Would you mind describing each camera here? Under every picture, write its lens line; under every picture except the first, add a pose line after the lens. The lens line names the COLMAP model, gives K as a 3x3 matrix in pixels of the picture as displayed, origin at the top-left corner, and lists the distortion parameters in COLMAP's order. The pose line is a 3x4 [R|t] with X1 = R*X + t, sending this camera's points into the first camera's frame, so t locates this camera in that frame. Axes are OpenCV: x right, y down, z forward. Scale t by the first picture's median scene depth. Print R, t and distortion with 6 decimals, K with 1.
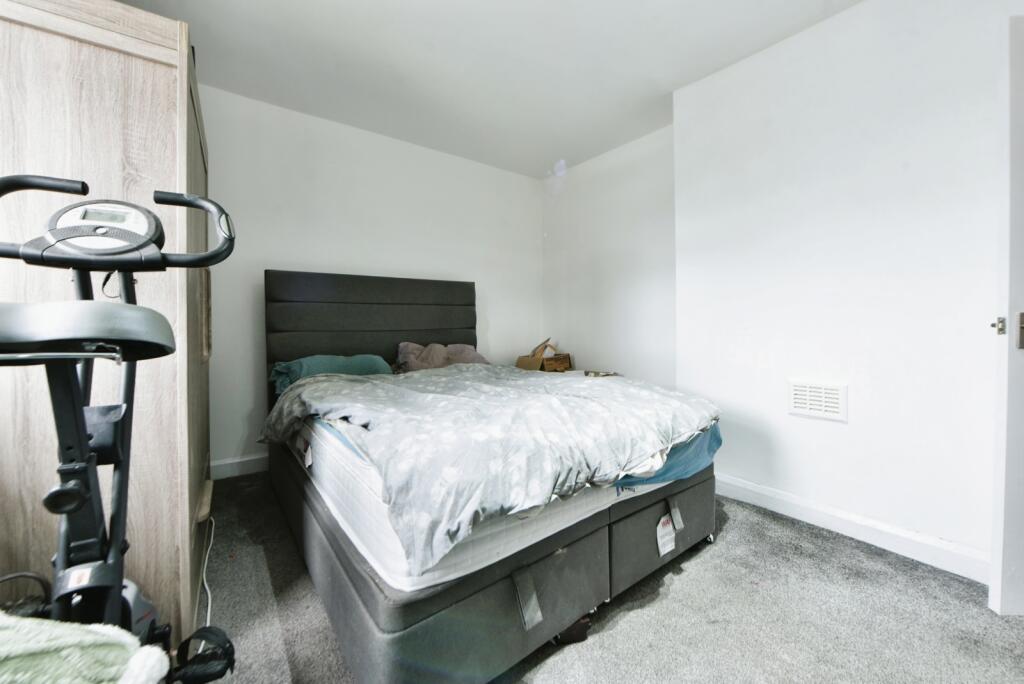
lens RADIAL K [[422.4, 0, 514.5], [0, 422.4, 329.1], [0, 0, 1]] dist [0.000144, 0.000019]
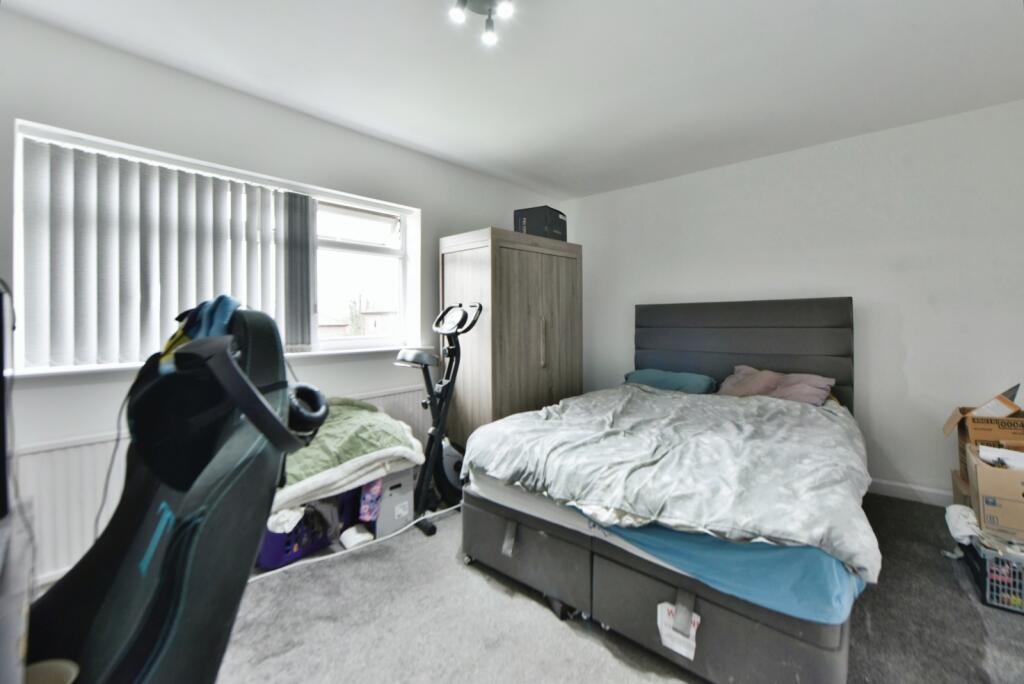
lens RADIAL K [[405.0, 0, 515.7], [0, 405.0, 323.2], [0, 0, 1]] dist [0.000951, 0.000139]
pose [[0.177432, 0.006964, -0.984108, 1.236981], [-0.002569, 0.999975, 0.006613, -0.151596], [0.984130, 0.001355, 0.177445, 0.601755]]
